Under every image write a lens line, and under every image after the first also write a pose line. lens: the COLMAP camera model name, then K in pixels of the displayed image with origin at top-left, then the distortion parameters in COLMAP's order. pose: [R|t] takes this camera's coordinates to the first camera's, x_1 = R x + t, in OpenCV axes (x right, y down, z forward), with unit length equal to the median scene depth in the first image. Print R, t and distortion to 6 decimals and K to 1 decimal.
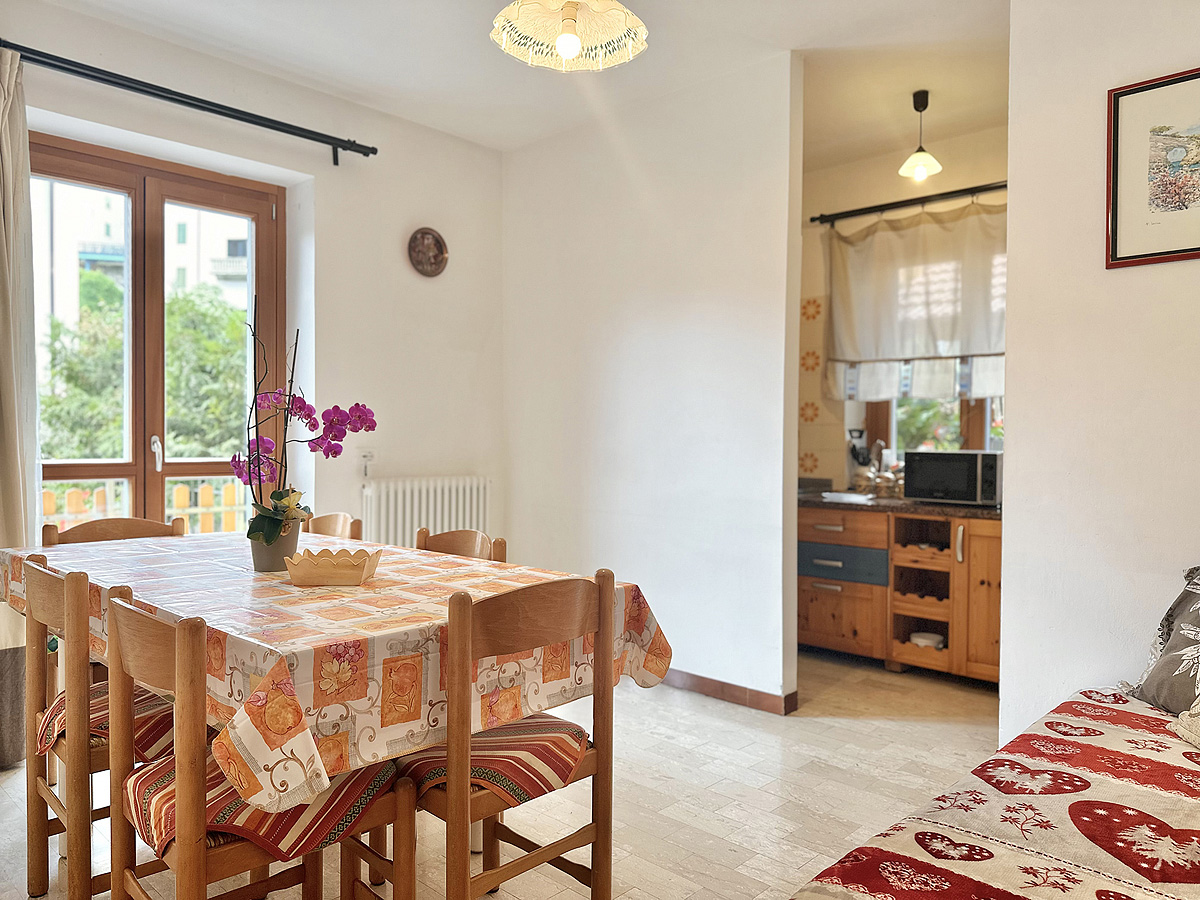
lens RADIAL K [[849.2, 0, 603.9], [0, 849.2, 455.9], [0, 0, 1]] dist [0.078822, -0.106293]
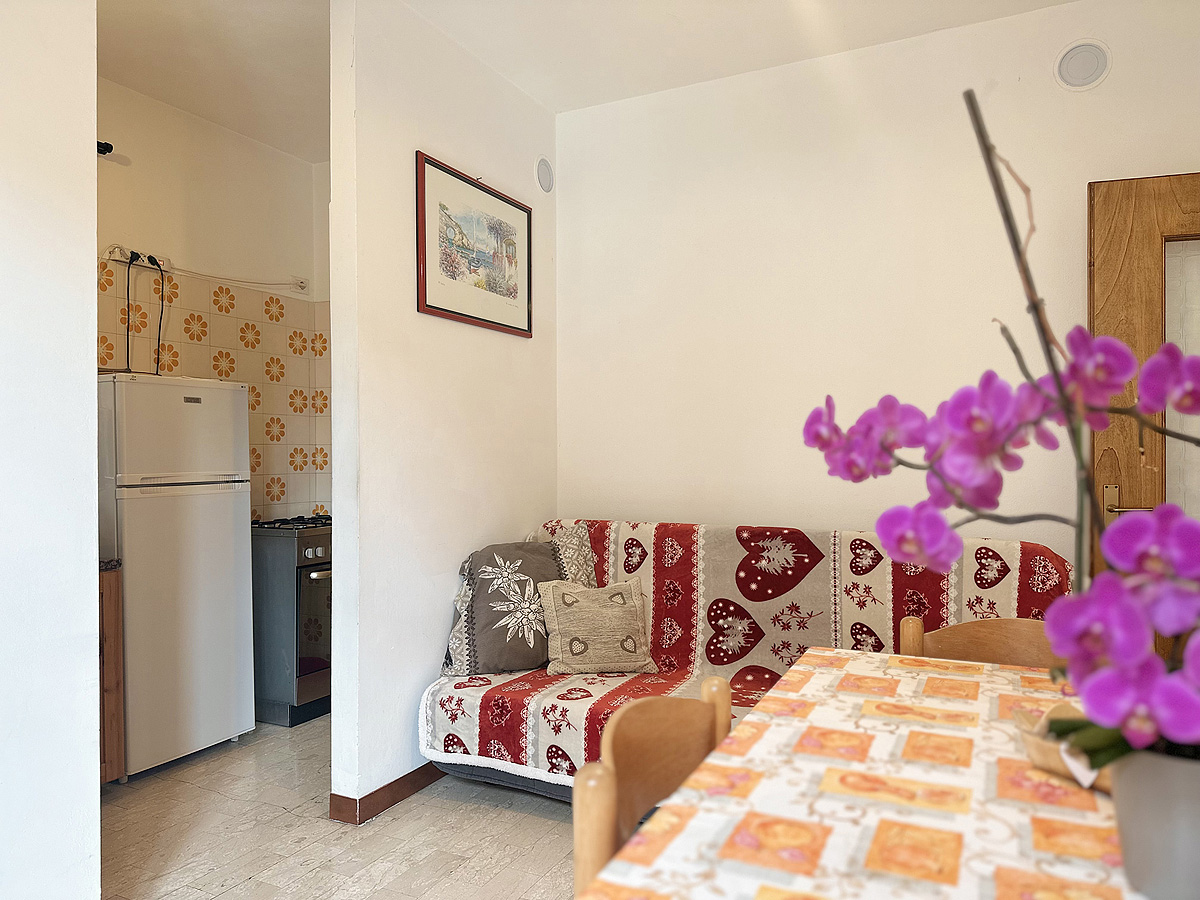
lens RADIAL K [[849.2, 0, 603.9], [0, 849.2, 455.9], [0, 0, 1]] dist [0.078822, -0.106293]
pose [[-0.318505, -0.011938, 0.947846, -0.550471], [0.016057, 0.999709, 0.017987, -0.045532], [-0.947785, 0.020949, -0.318220, 1.133155]]
